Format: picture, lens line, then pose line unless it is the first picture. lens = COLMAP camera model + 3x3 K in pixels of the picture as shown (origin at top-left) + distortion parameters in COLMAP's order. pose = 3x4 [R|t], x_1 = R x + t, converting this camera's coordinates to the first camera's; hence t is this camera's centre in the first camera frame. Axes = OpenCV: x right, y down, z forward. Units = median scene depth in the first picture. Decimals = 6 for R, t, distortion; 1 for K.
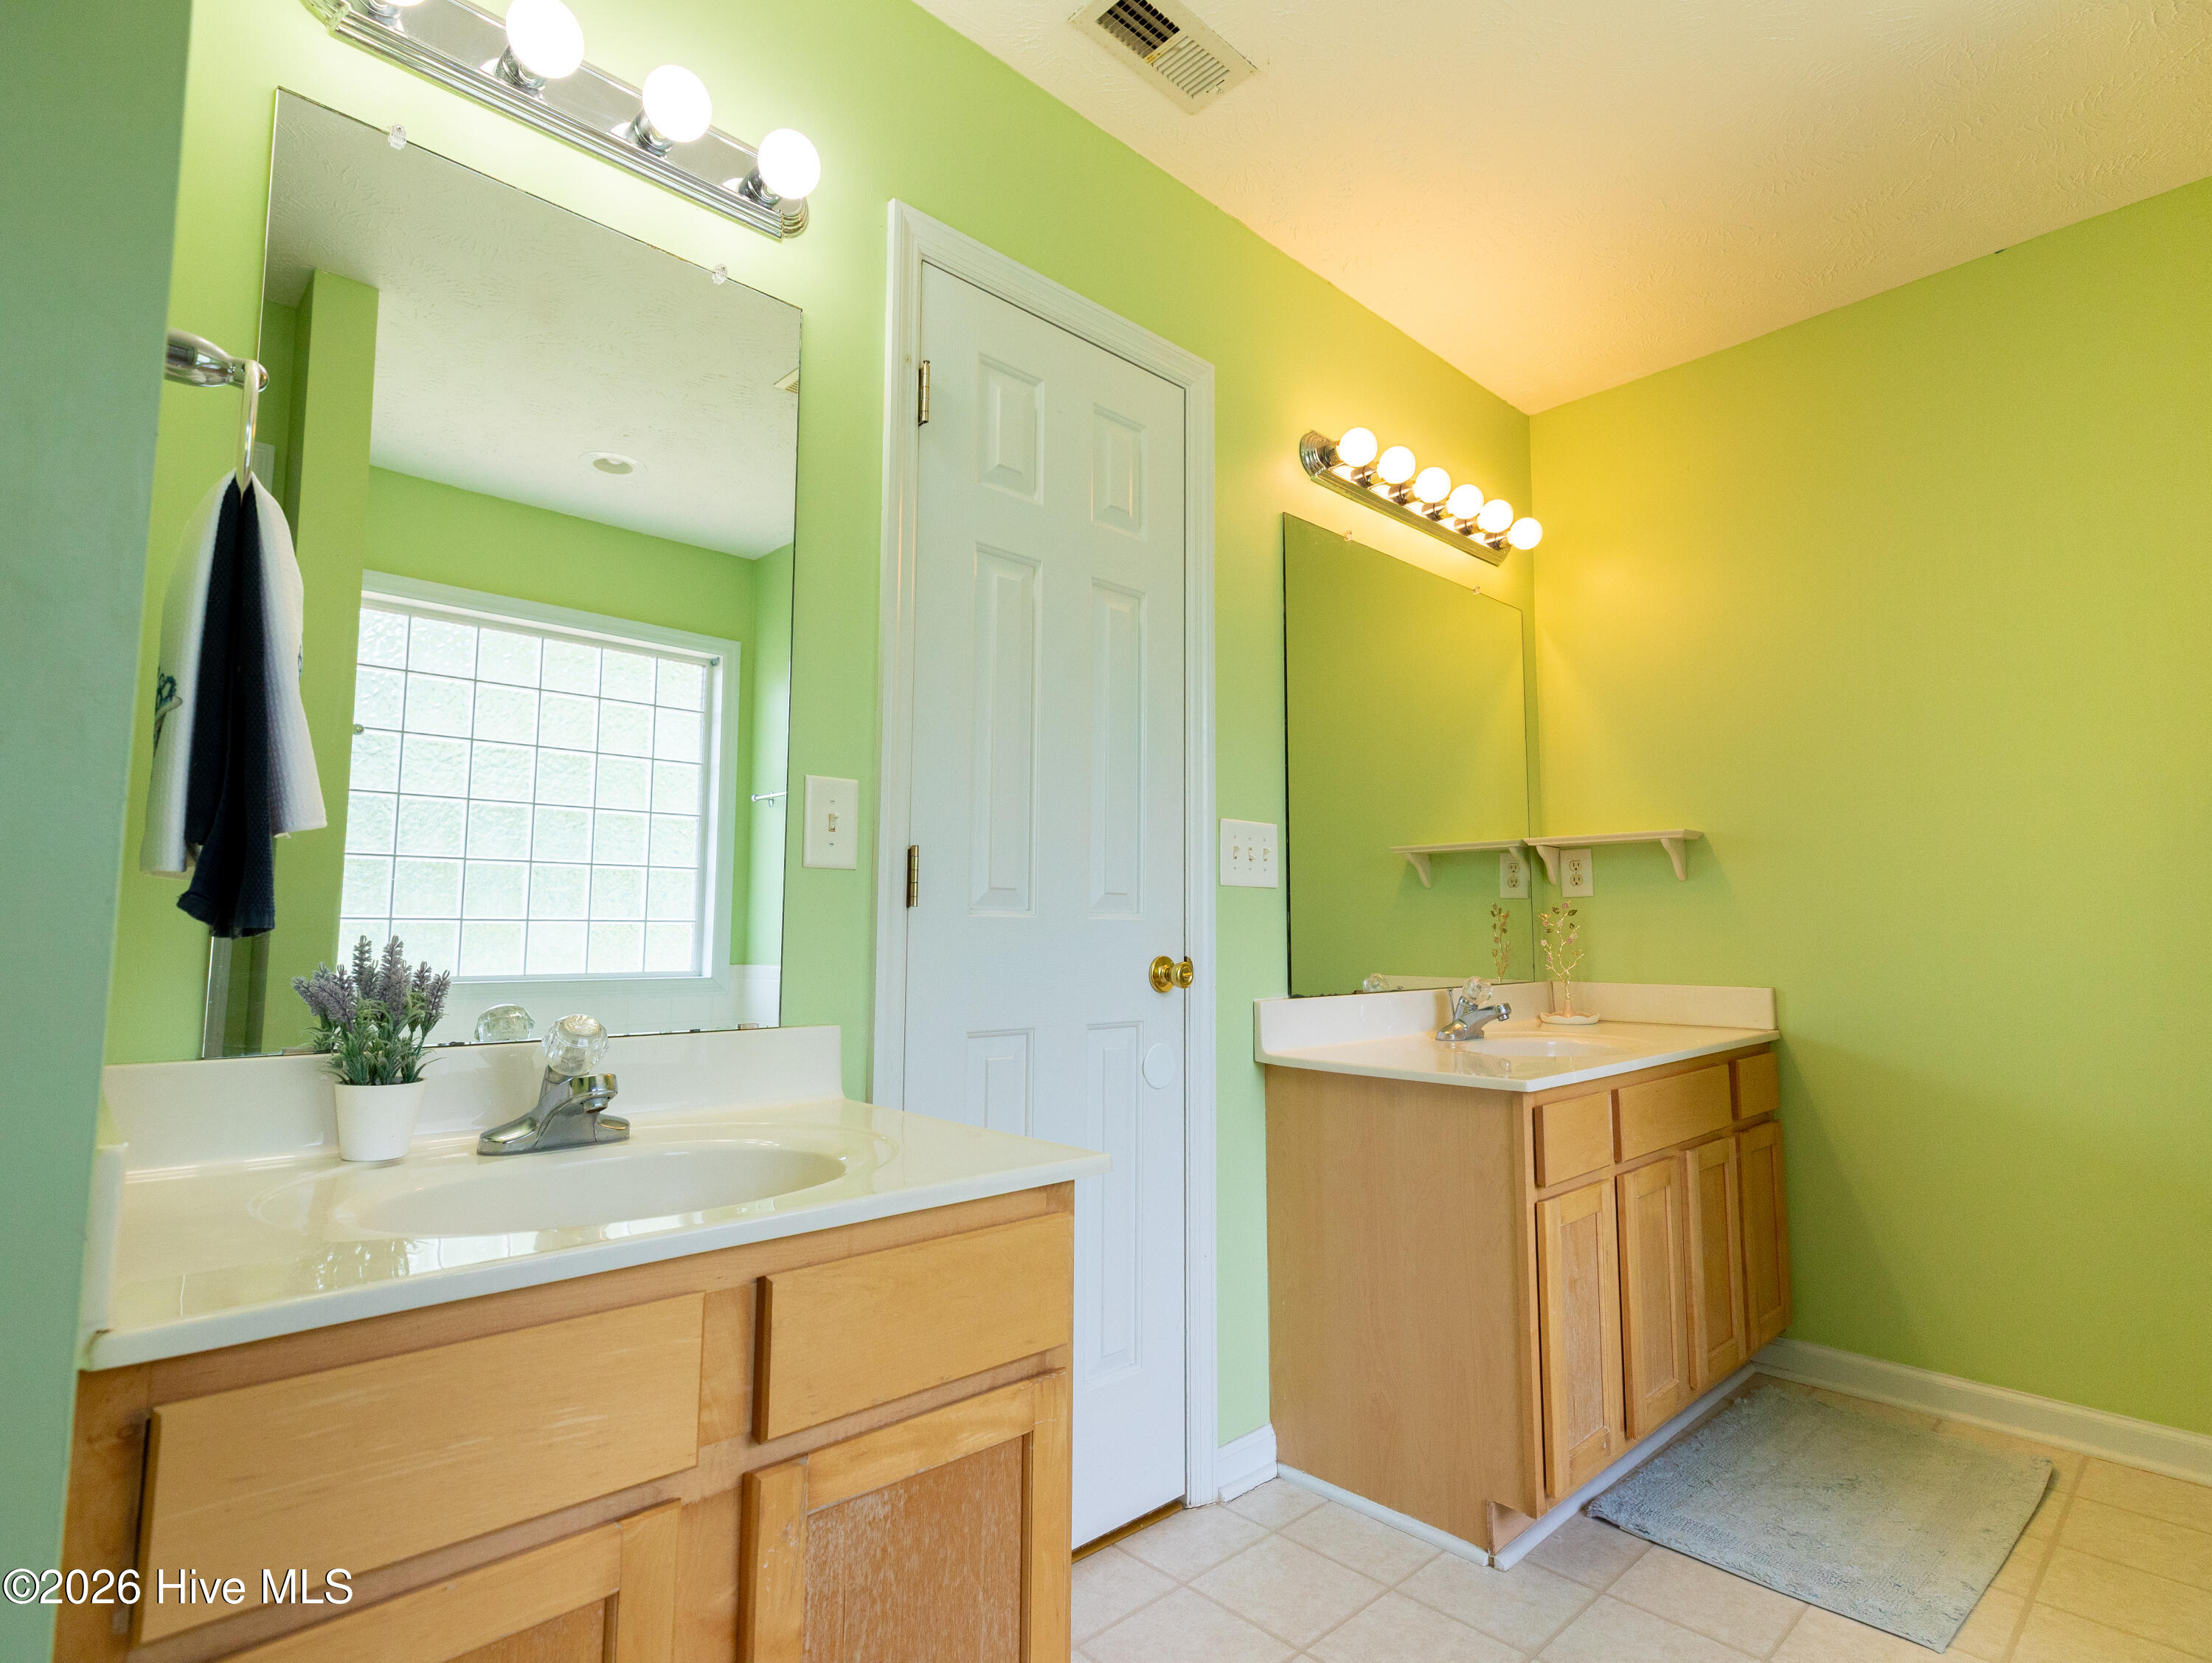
lens RADIAL K [[1111.4, 0, 1102.8], [0, 1111.4, 827.9], [0, 0, 1]] dist [0.007807, -0.000576]
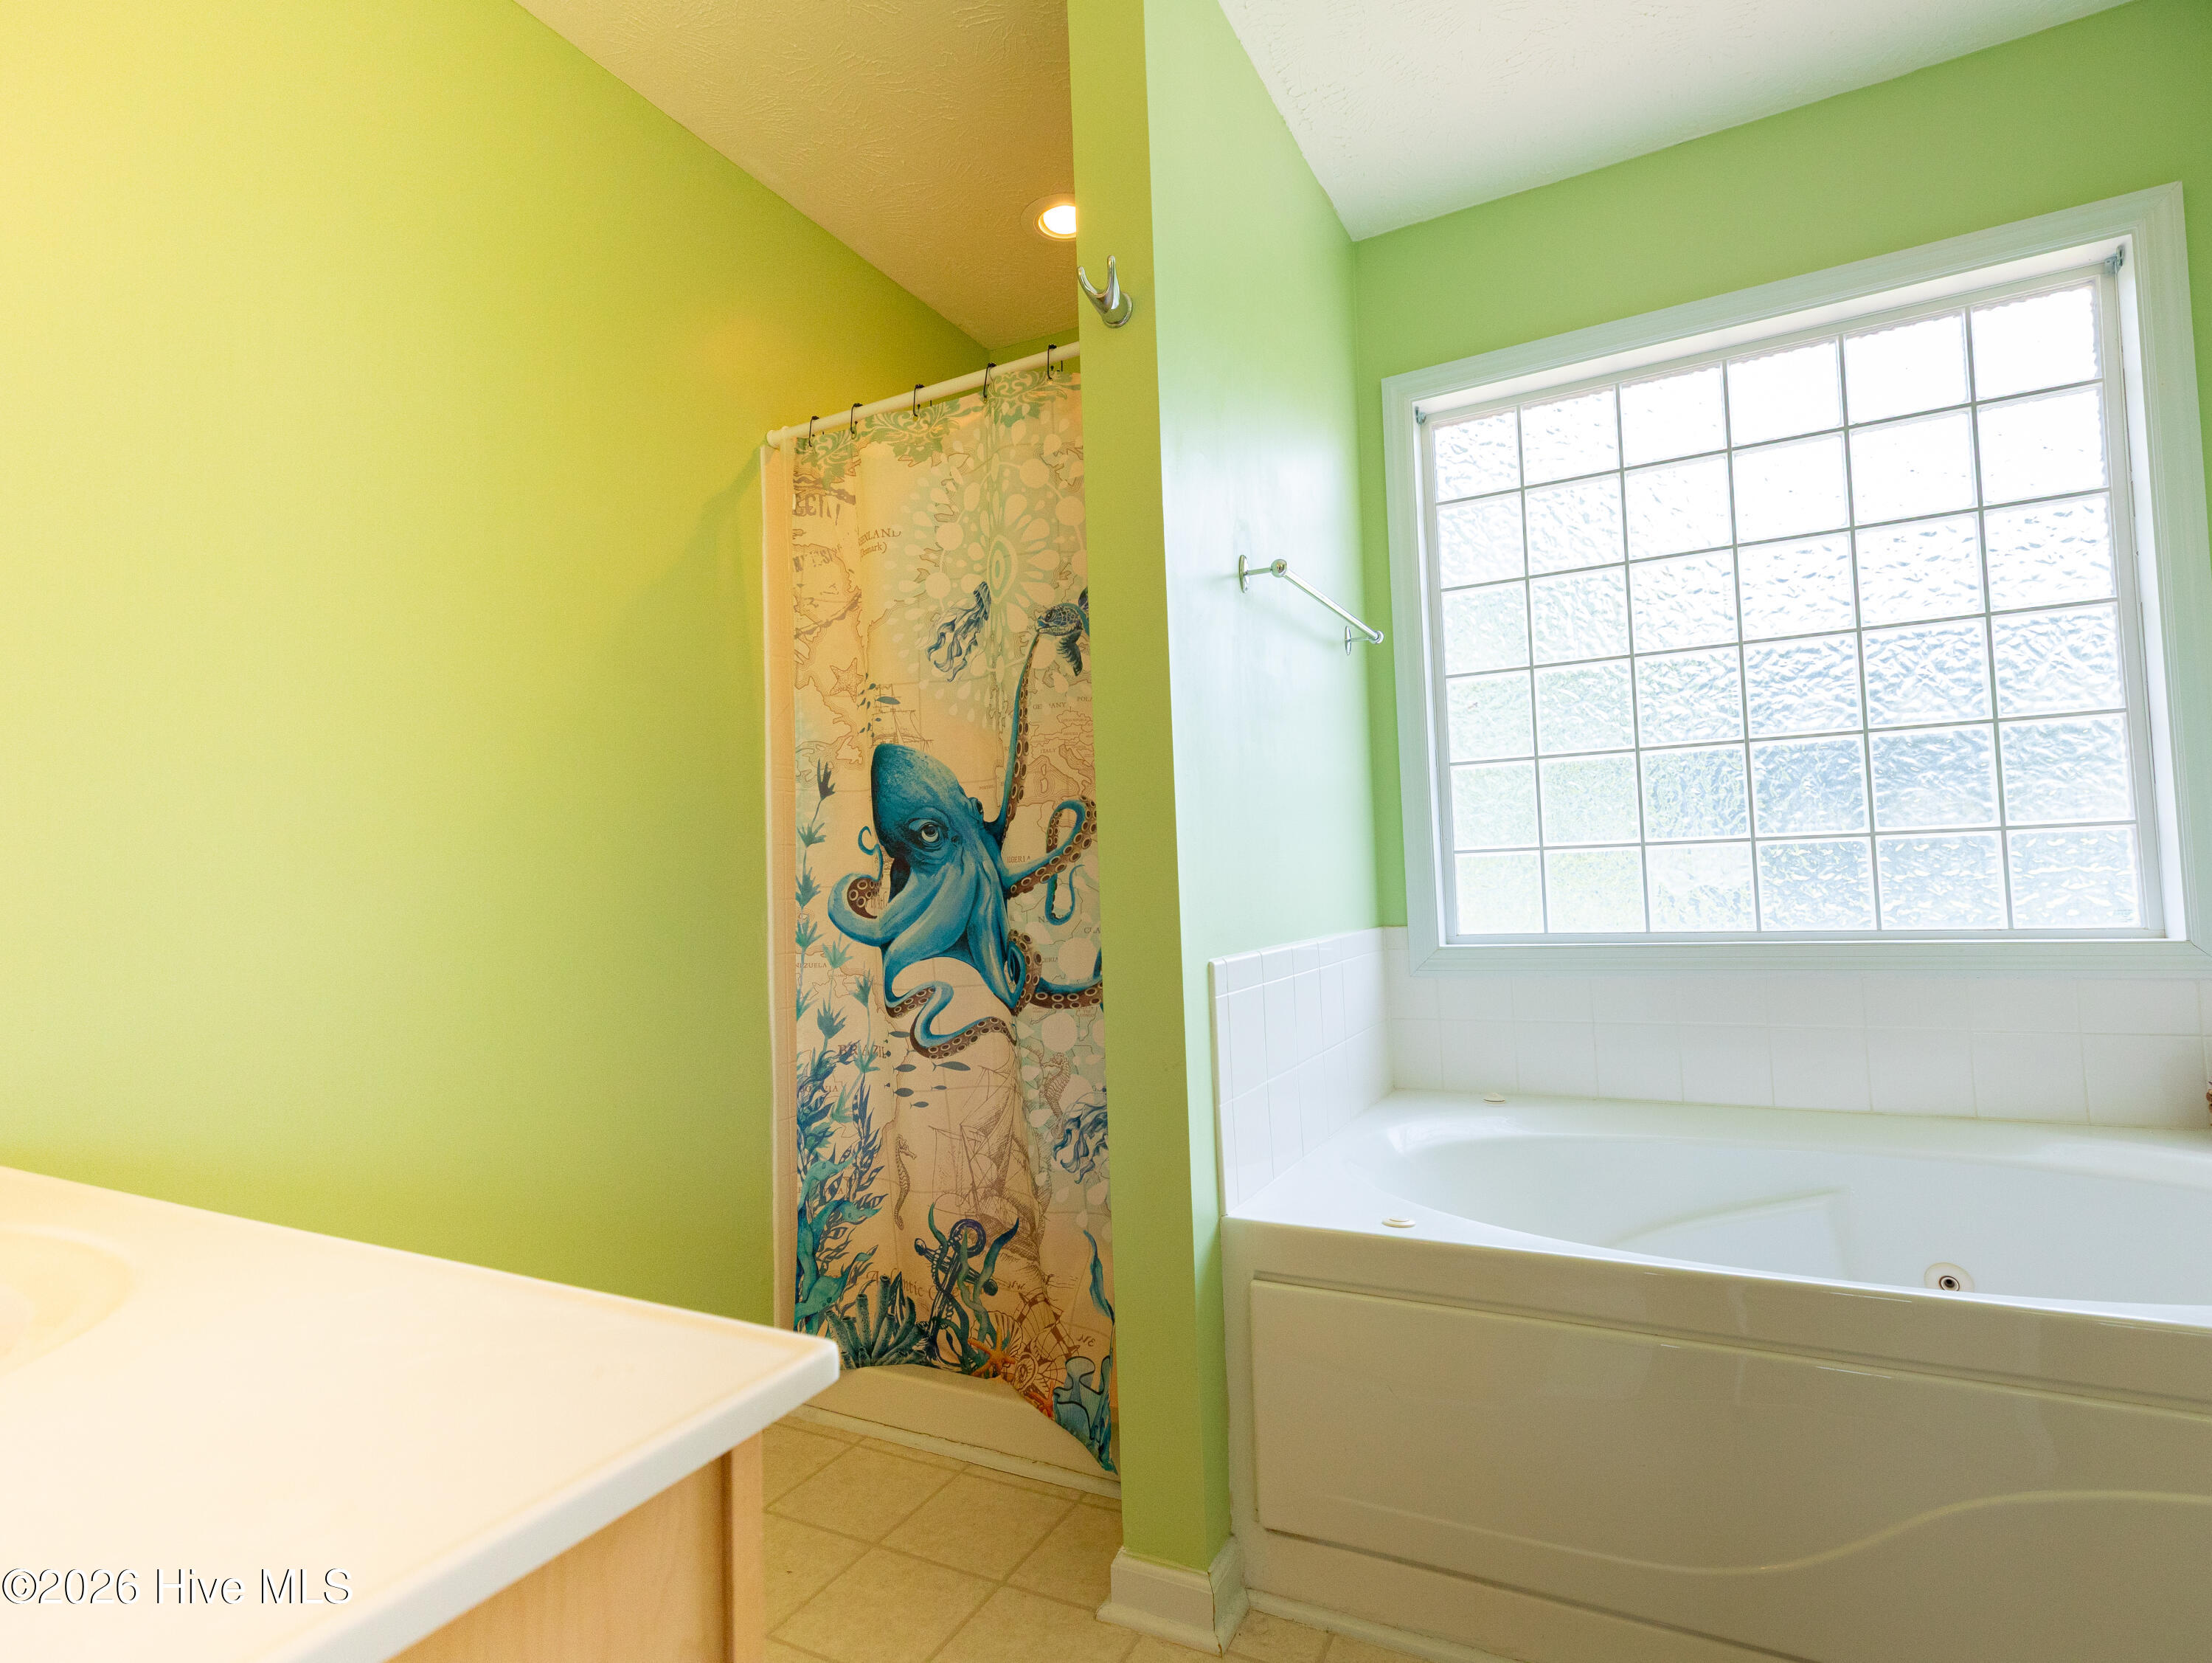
lens RADIAL K [[1111.4, 0, 1101.6], [0, 1111.4, 837.4], [0, 0, 1]] dist [0.007807, -0.000576]
pose [[0.336470, -0.067694, -0.939258, -0.071695], [0.118614, 0.992516, -0.029042, 0.053141], [0.934194, -0.101637, 0.341982, 0.435686]]
